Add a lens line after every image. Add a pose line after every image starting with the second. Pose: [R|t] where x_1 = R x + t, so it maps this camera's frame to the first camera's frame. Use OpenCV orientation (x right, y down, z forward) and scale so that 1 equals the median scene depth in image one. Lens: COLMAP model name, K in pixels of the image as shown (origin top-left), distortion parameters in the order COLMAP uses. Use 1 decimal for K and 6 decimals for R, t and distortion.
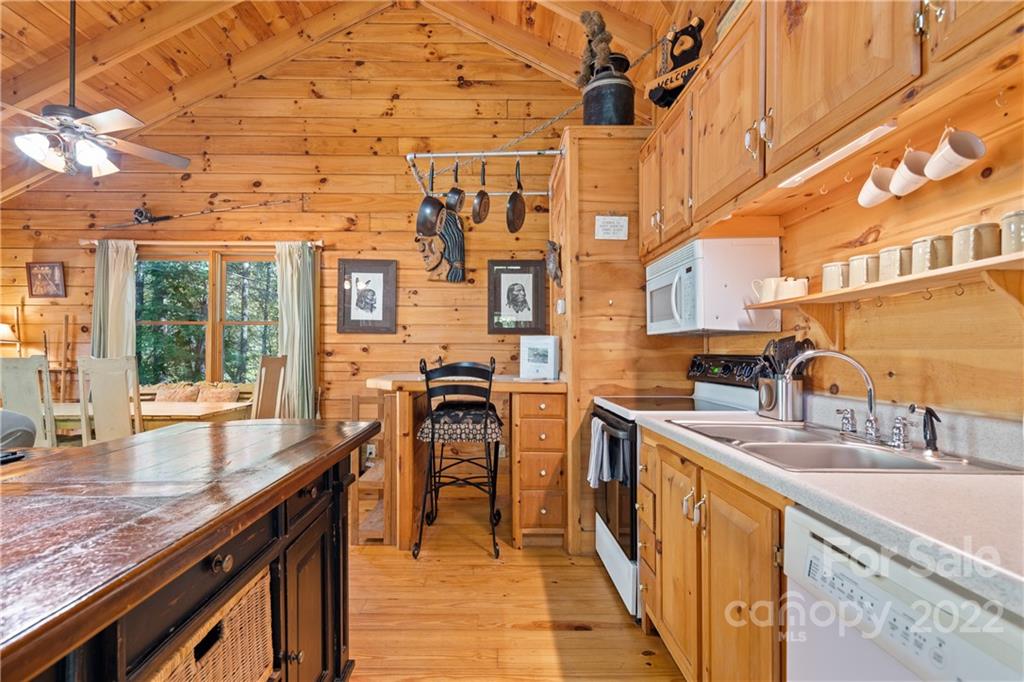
lens RADIAL K [[503.1, 0, 501.9], [0, 503.1, 349.5], [0, 0, 1]] dist [0.002520, -0.000718]
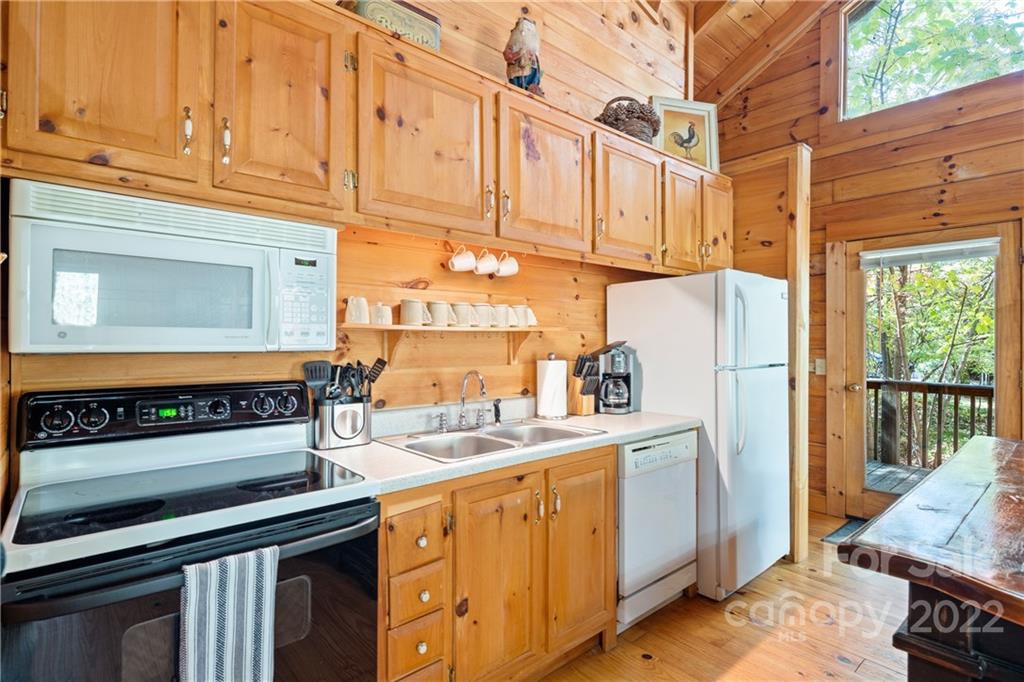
lens RADIAL K [[499.3, 0, 512.0], [0, 499.3, 341.0], [0, 0, 1]] dist [0.000614, -0.000081]
pose [[-0.642388, -0.003587, 0.766372, -0.154650], [-0.009712, 0.999947, -0.003461, -0.024447], [-0.766318, -0.009666, -0.642388, 0.575845]]
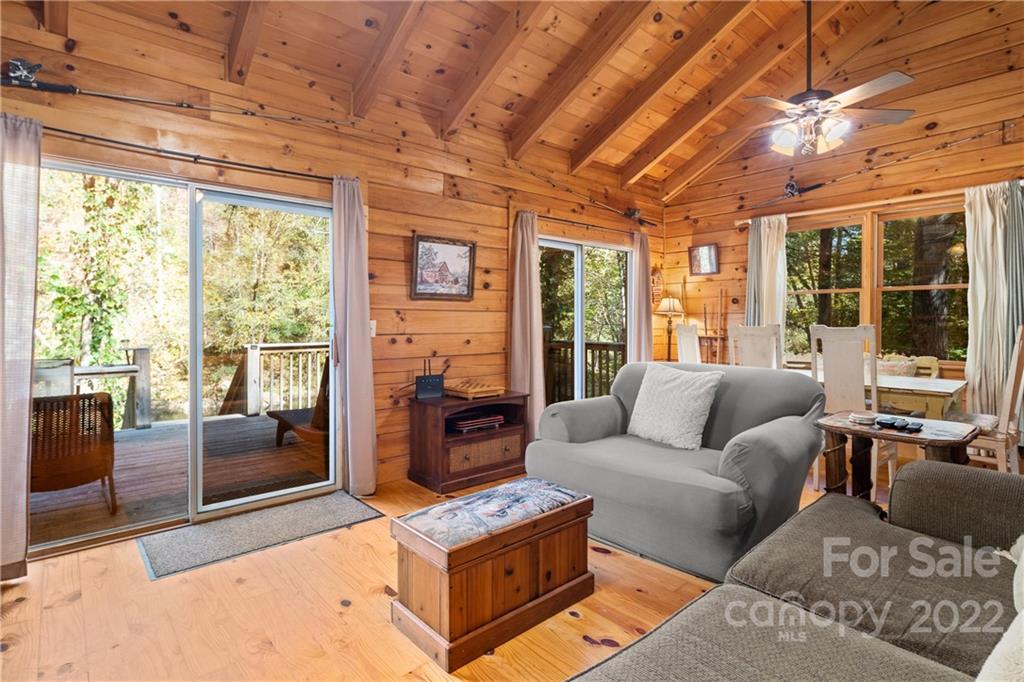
lens RADIAL K [[516.3, 0, 506.6], [0, 516.3, 325.7], [0, 0, 1]] dist [-0.000929, -0.001522]
pose [[0.650221, 0.003751, -0.759736, -0.290048], [0.007258, 0.999912, 0.011149, -0.001761], [0.759711, -0.012763, 0.650136, -0.131065]]
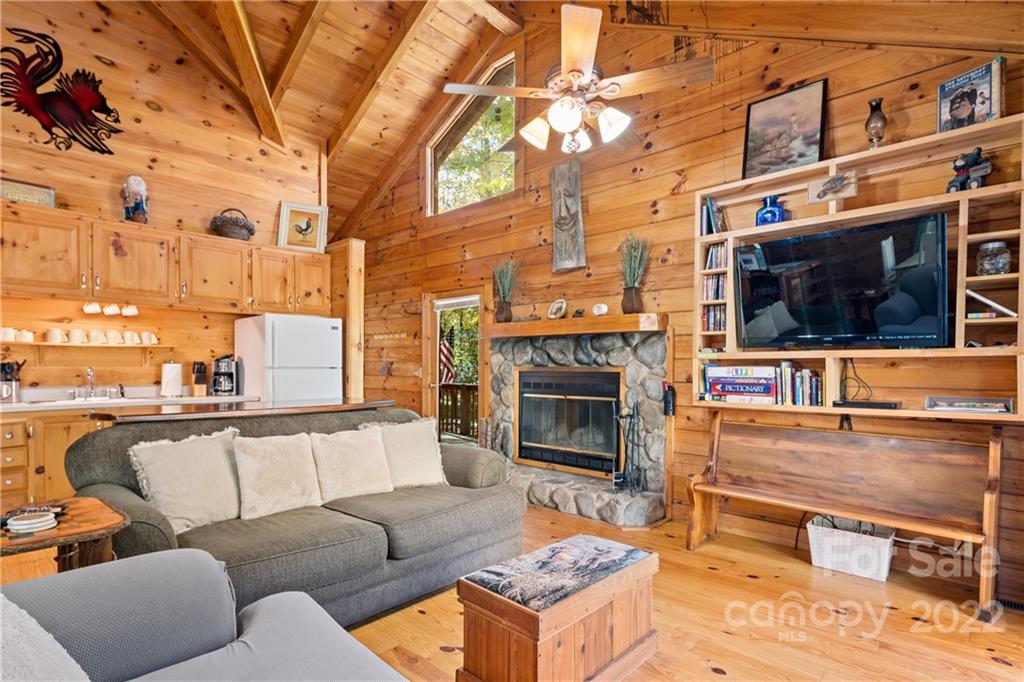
lens RADIAL K [[506.6, 0, 508.7], [0, 506.6, 373.3], [0, 0, 1]] dist [0.002039, -0.001595]
pose [[-0.731450, -0.011339, 0.681801, -0.879978], [-0.009027, 0.999935, 0.006946, -0.000563], [-0.681835, -0.001074, -0.731505, 0.461042]]
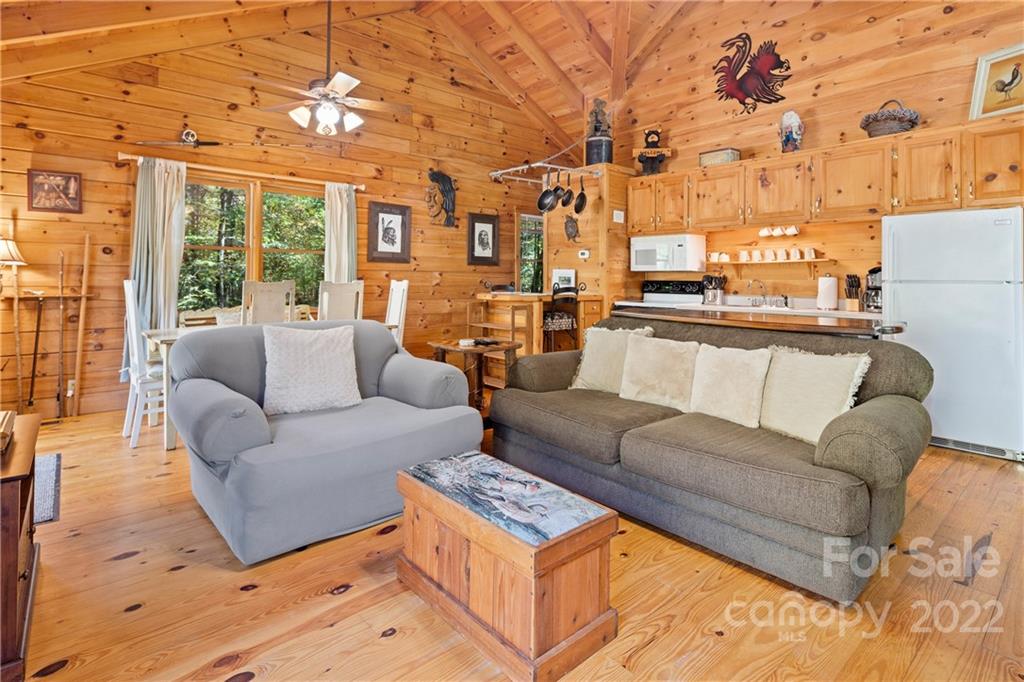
lens RADIAL K [[510.7, 0, 495.5], [0, 510.7, 271.8], [0, 0, 1]] dist [-0.003845, -0.001817]
pose [[0.768119, 0.011731, 0.640199, -0.885366], [-0.010182, 0.999930, -0.006107, -0.003832], [-0.640226, -0.001827, 0.768185, -0.146957]]
